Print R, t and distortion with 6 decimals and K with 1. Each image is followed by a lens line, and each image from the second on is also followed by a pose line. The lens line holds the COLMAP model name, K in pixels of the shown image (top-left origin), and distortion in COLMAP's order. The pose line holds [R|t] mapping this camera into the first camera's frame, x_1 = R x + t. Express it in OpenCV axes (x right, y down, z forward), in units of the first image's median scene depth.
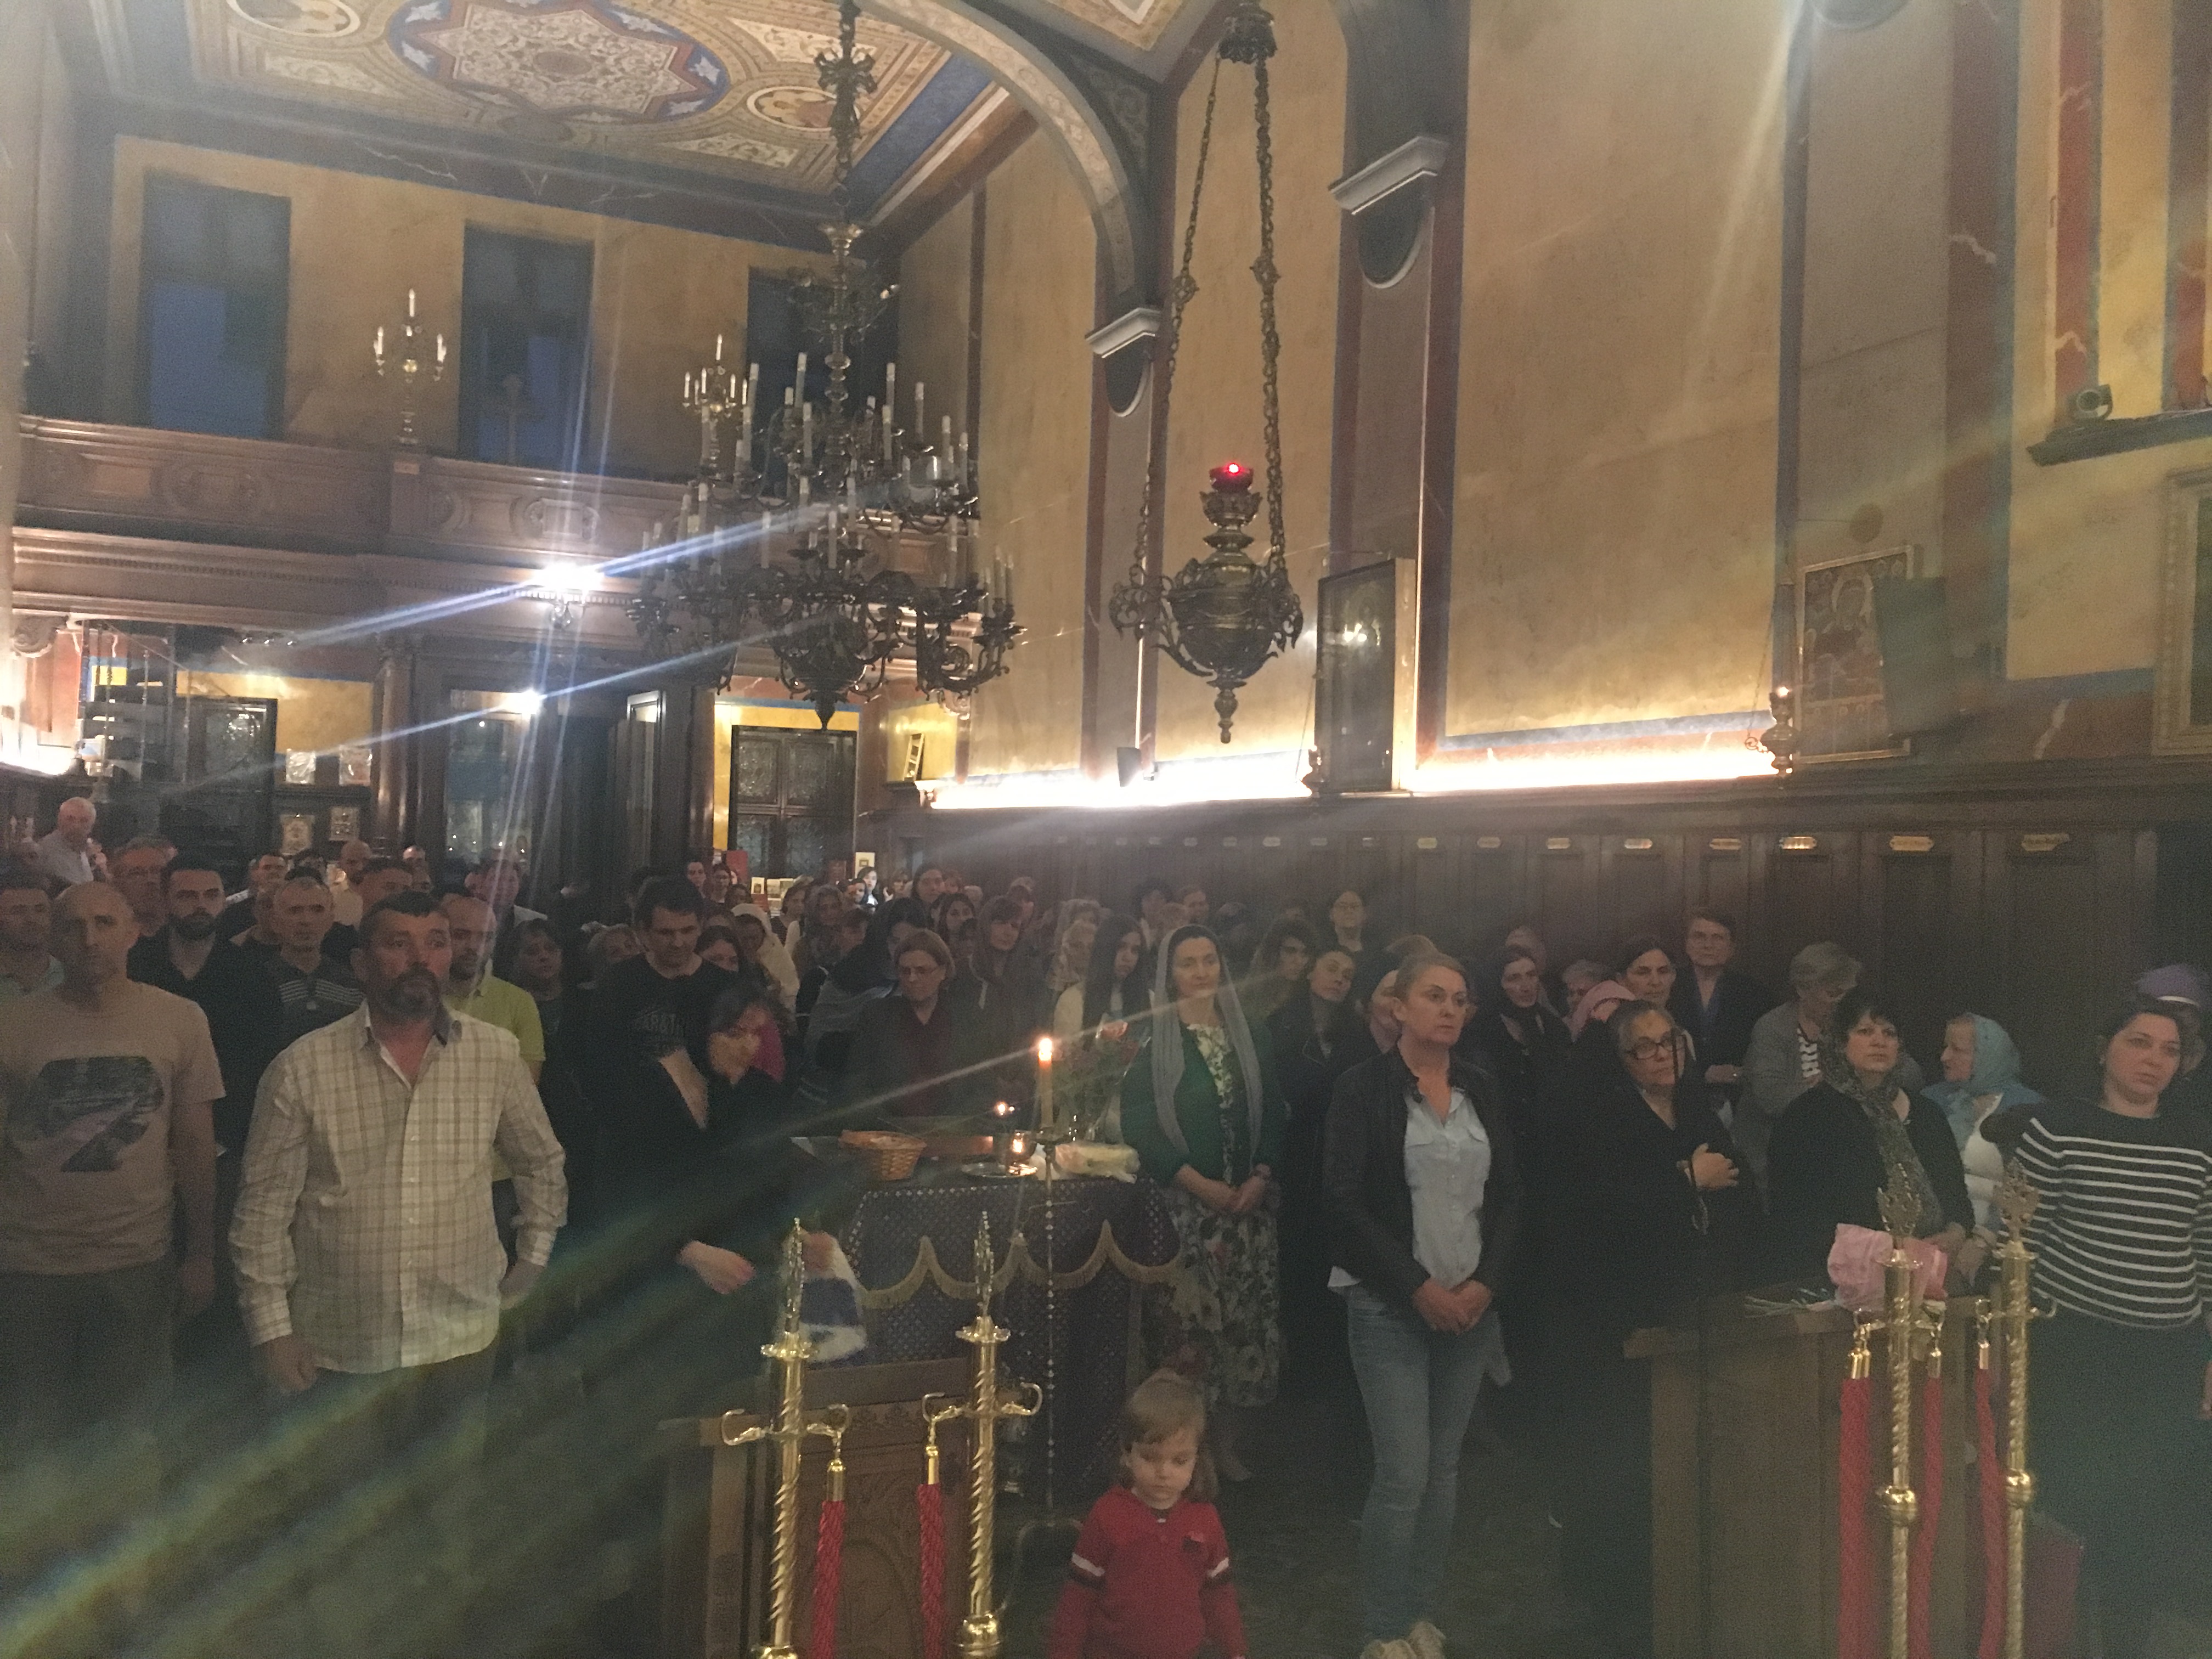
lens RADIAL K [[1919.6, 0, 1009.1], [0, 1919.6, 796.2], [0, 0, 1]] dist [0.047398, 0.055311]
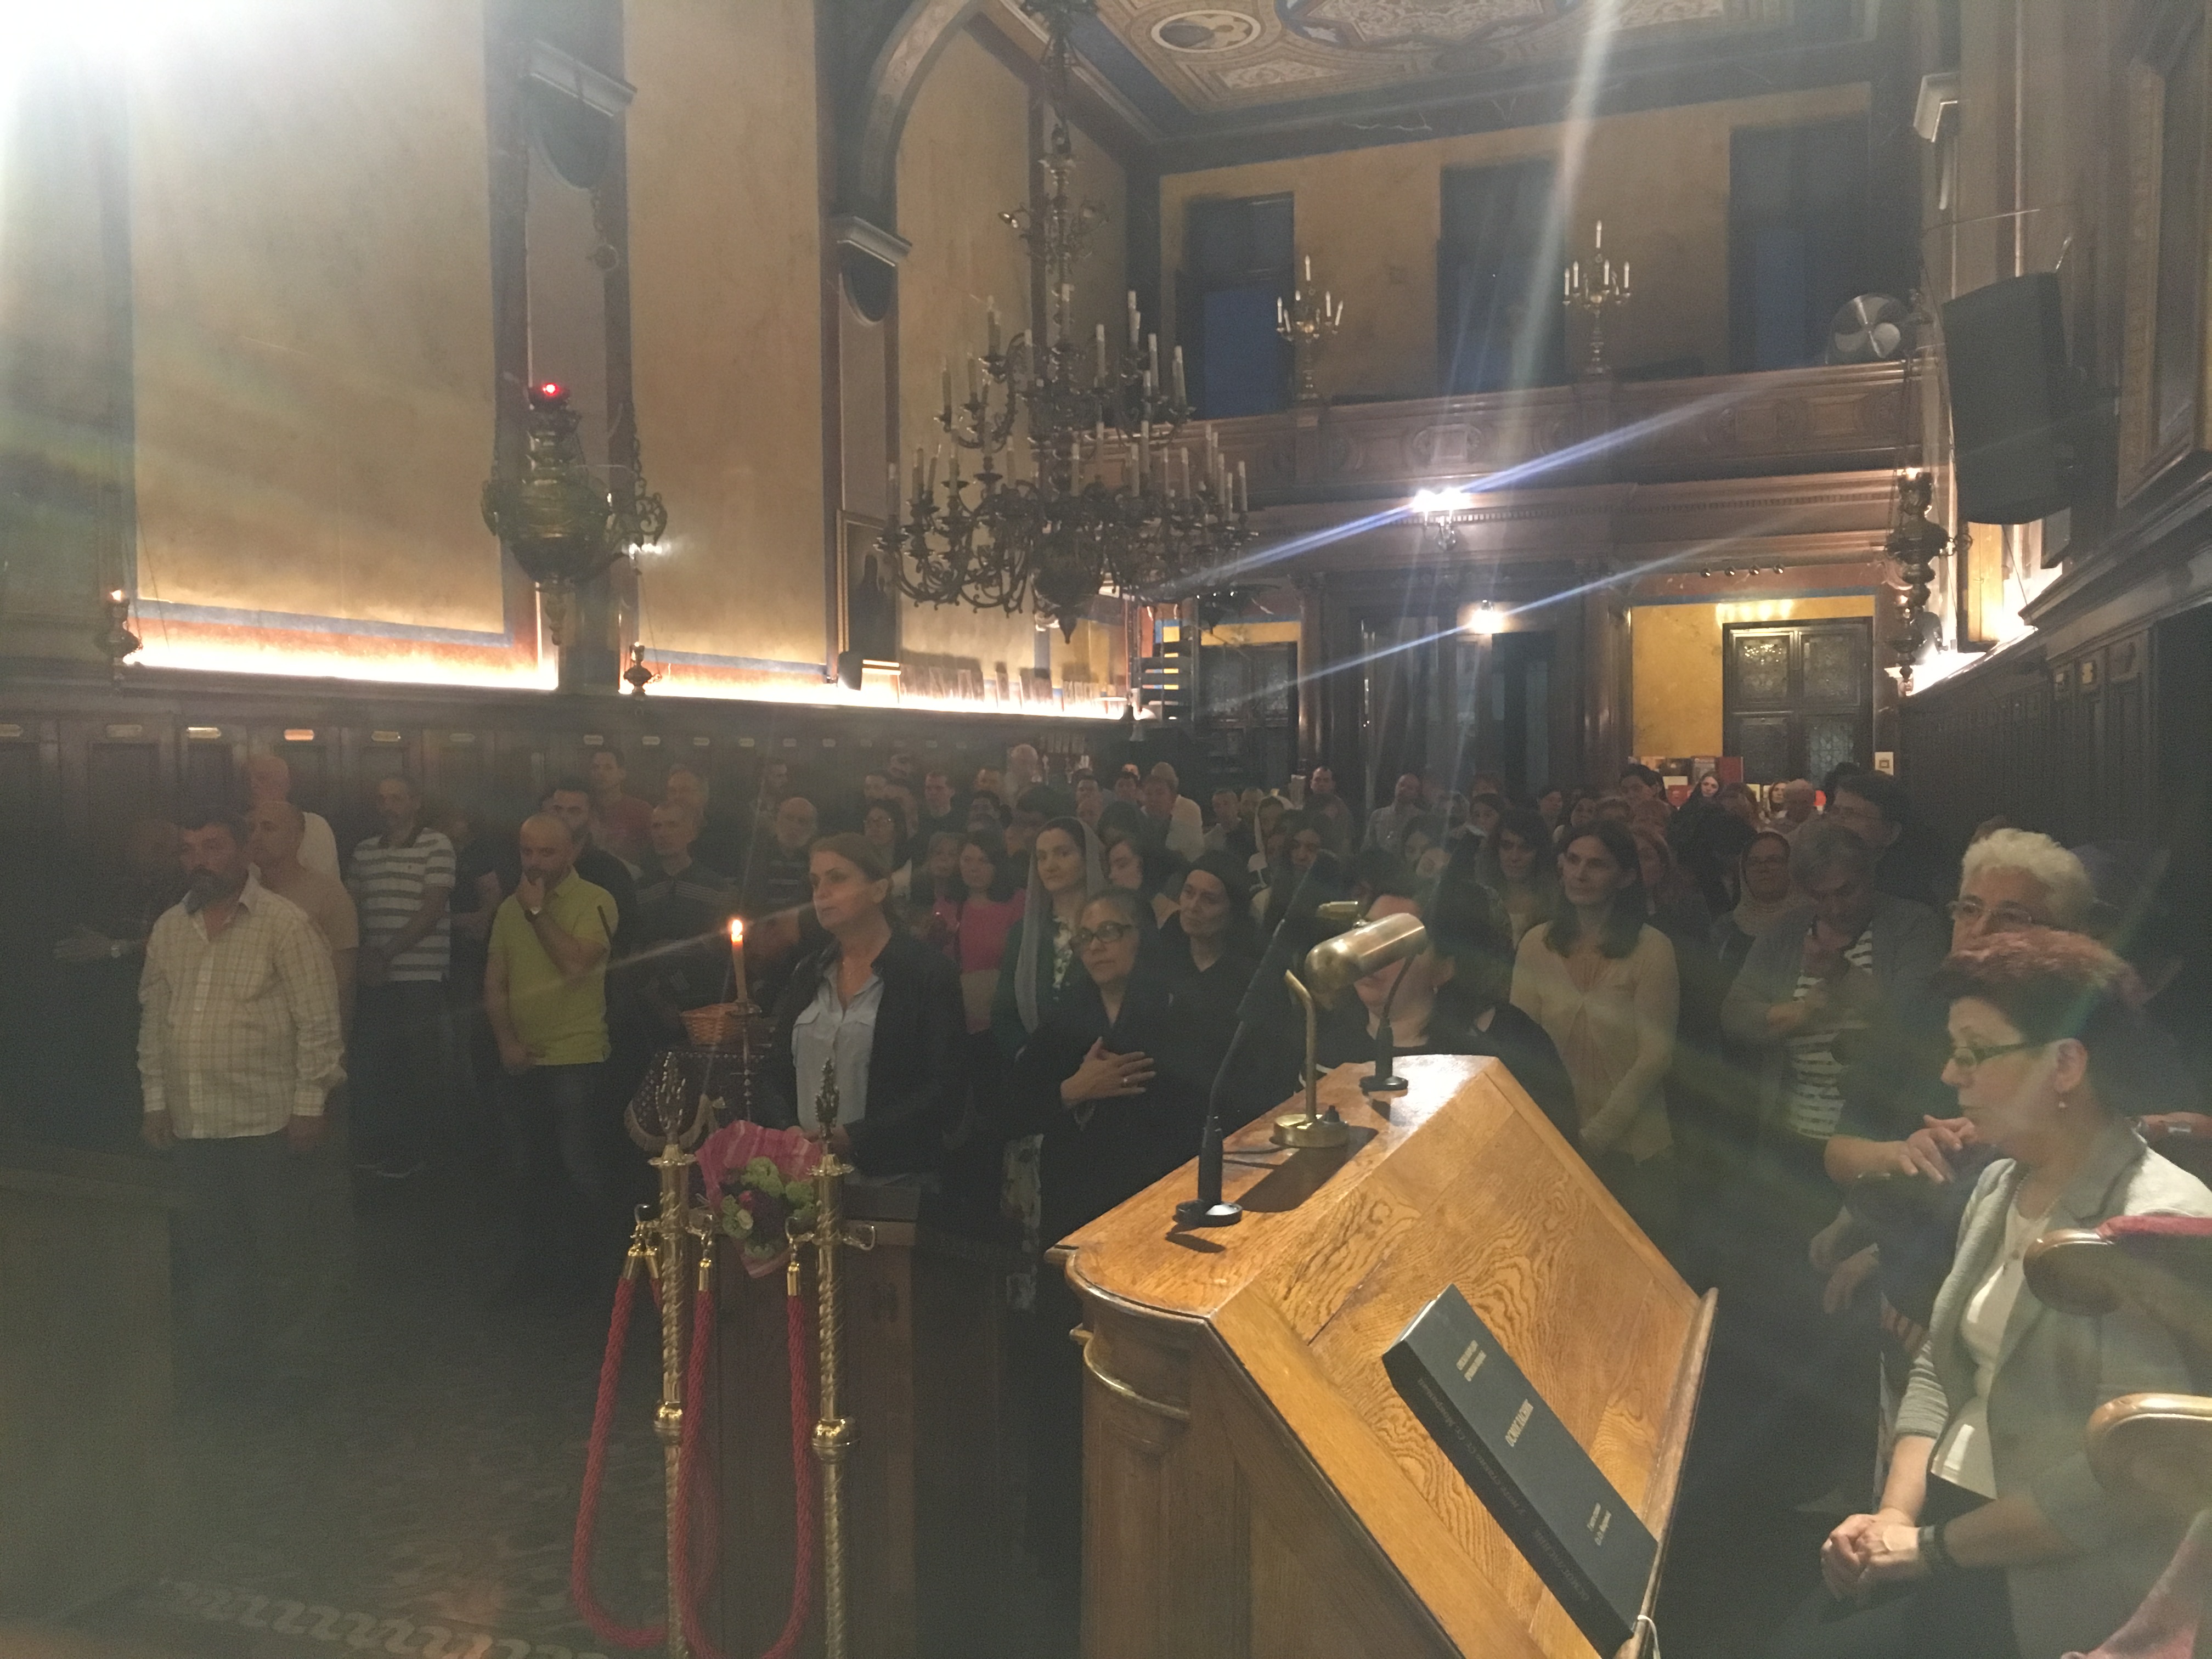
lens RADIAL K [[1859.4, 0, 1096.4], [0, 1859.4, 819.1], [0, 0, 1]] dist [0.050548, -0.002693]
pose [[0.737008, -0.020500, -0.675573, 0.479581], [0.056181, 0.997939, 0.031008, 0.024587], [0.673545, -0.060808, 0.736641, 0.197065]]
